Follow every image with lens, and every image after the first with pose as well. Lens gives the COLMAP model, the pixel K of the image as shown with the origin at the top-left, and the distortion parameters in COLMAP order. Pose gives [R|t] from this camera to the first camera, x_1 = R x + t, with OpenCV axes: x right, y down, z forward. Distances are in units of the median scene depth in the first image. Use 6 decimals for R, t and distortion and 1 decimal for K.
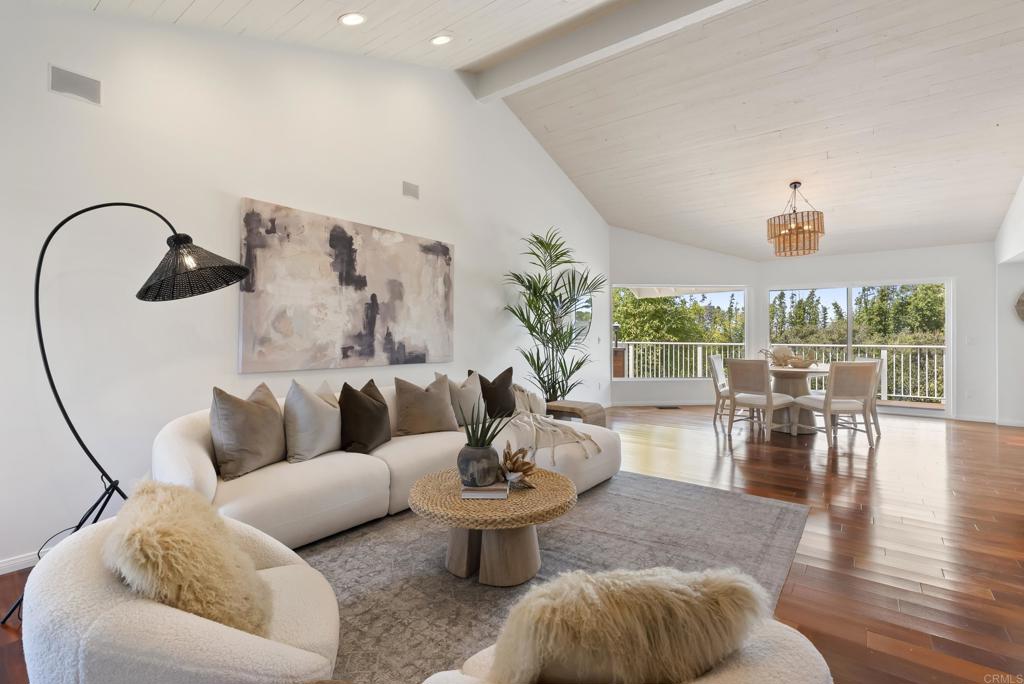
lens RADIAL K [[466.5, 0, 512.0], [0, 466.5, 342.0], [0, 0, 1]] dist [-0.018938, 0.000029]
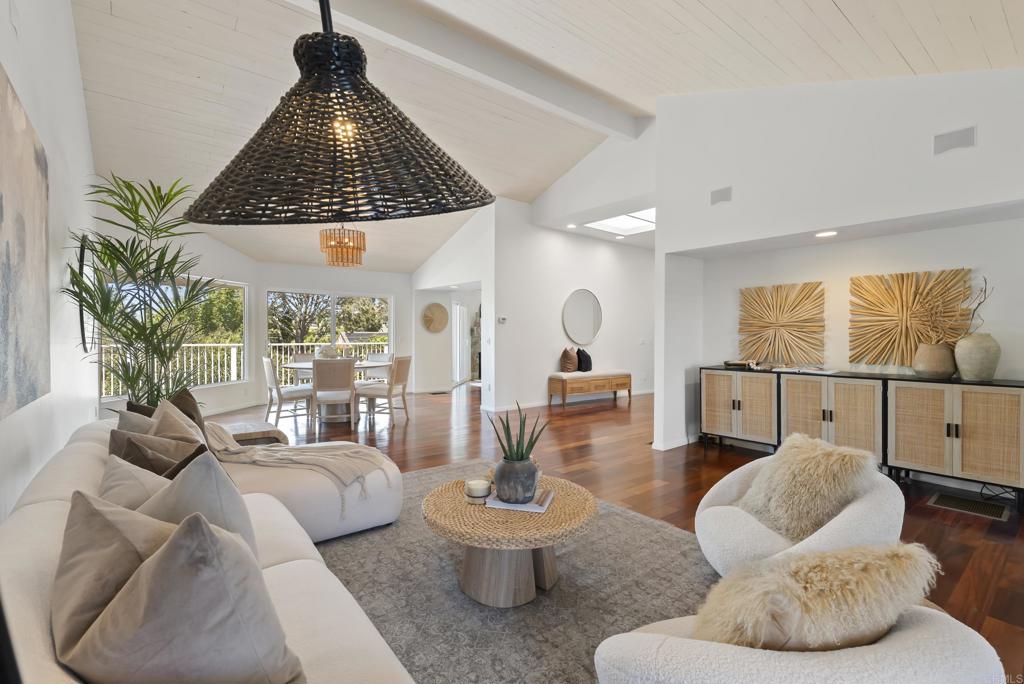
lens RADIAL K [[466.5, 0, 512.0], [0, 466.5, 342.0], [0, 0, 1]] dist [-0.018938, 0.000029]
pose [[0.236095, -0.014604, 0.971620, -0.711767], [0.005367, 0.999891, 0.013725, -0.019750], [-0.971715, 0.001974, 0.236148, 0.568382]]
